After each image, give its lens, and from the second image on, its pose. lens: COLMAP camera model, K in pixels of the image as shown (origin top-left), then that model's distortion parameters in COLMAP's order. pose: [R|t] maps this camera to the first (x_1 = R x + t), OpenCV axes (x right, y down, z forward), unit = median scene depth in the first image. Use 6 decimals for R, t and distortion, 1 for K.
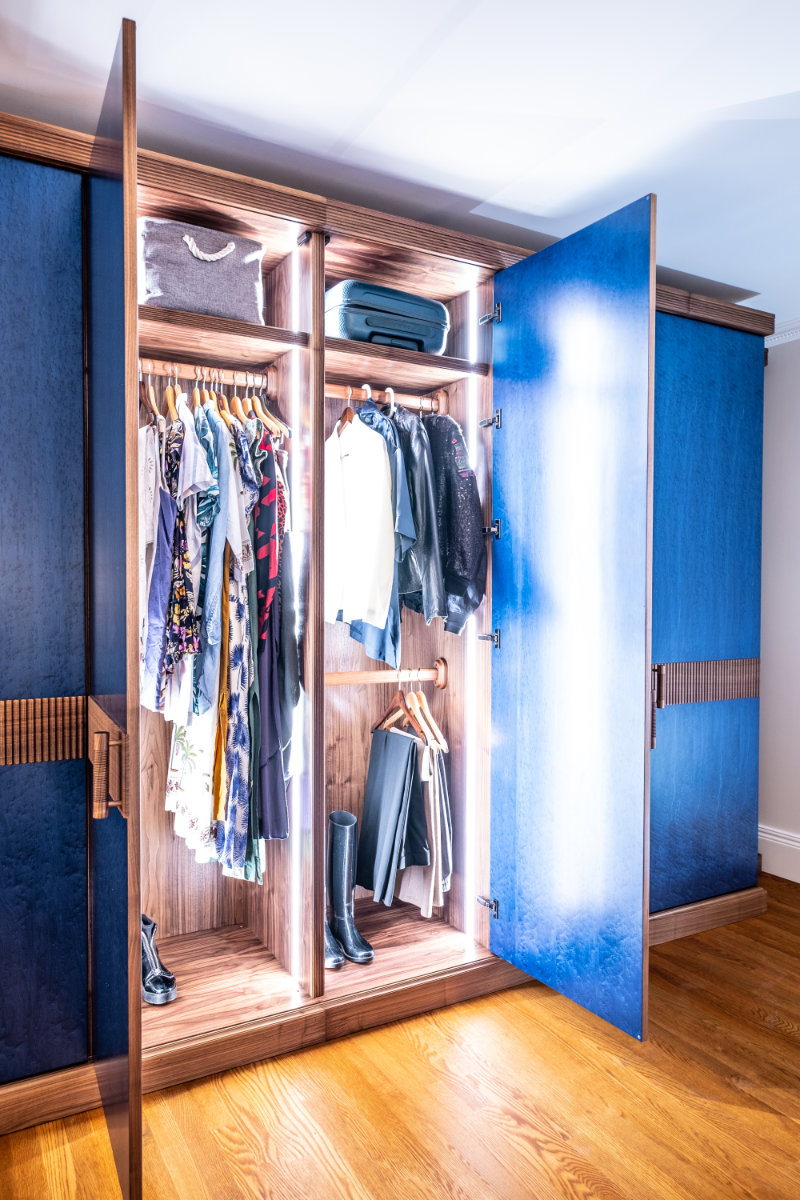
lens RADIAL K [[811.7, 0, 395.8], [0, 811.7, 611.3], [0, 0, 1]] dist [0.007527, 0.003453]
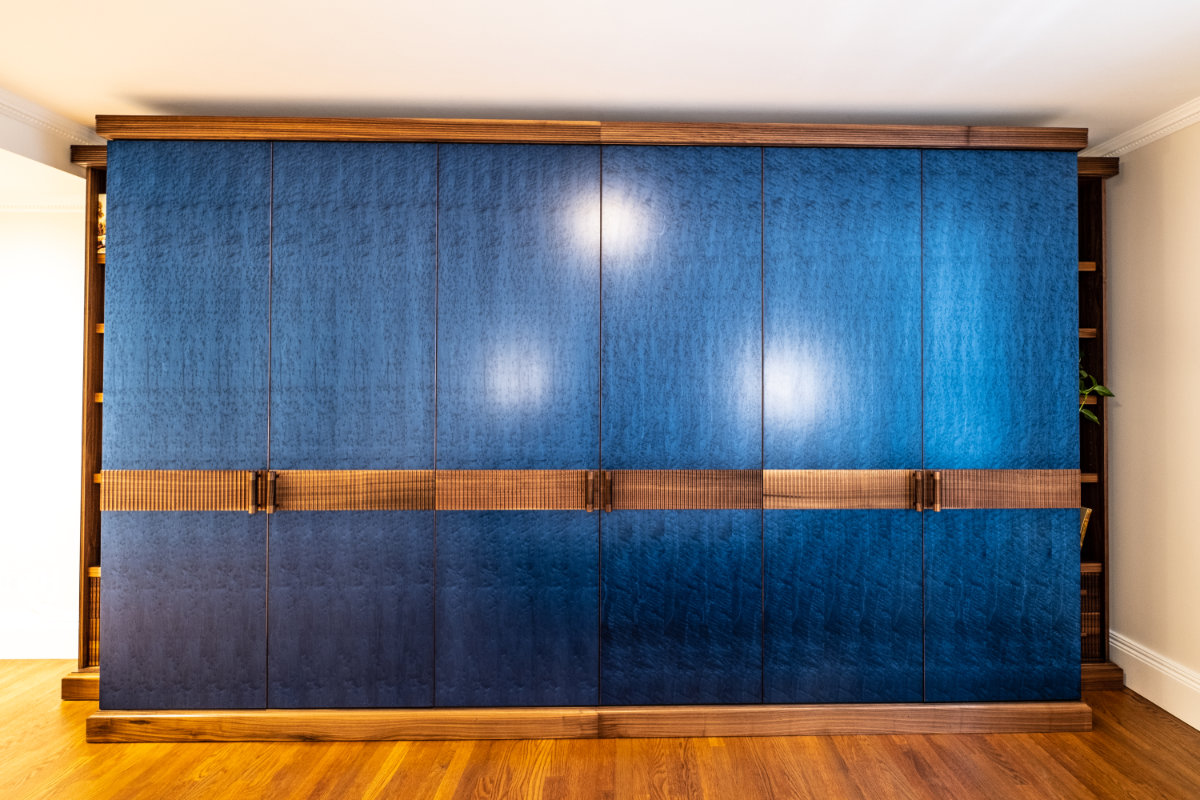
lens RADIAL K [[548.8, 0, 608.2], [0, 548.8, 397.0], [0, 0, 1]] dist [-0.000902, -0.000425]
pose [[0.884790, -0.008627, -0.465910, 0.271628], [-0.009445, 0.999291, -0.036440, -0.000794], [0.465894, 0.036642, 0.884081, 0.143690]]
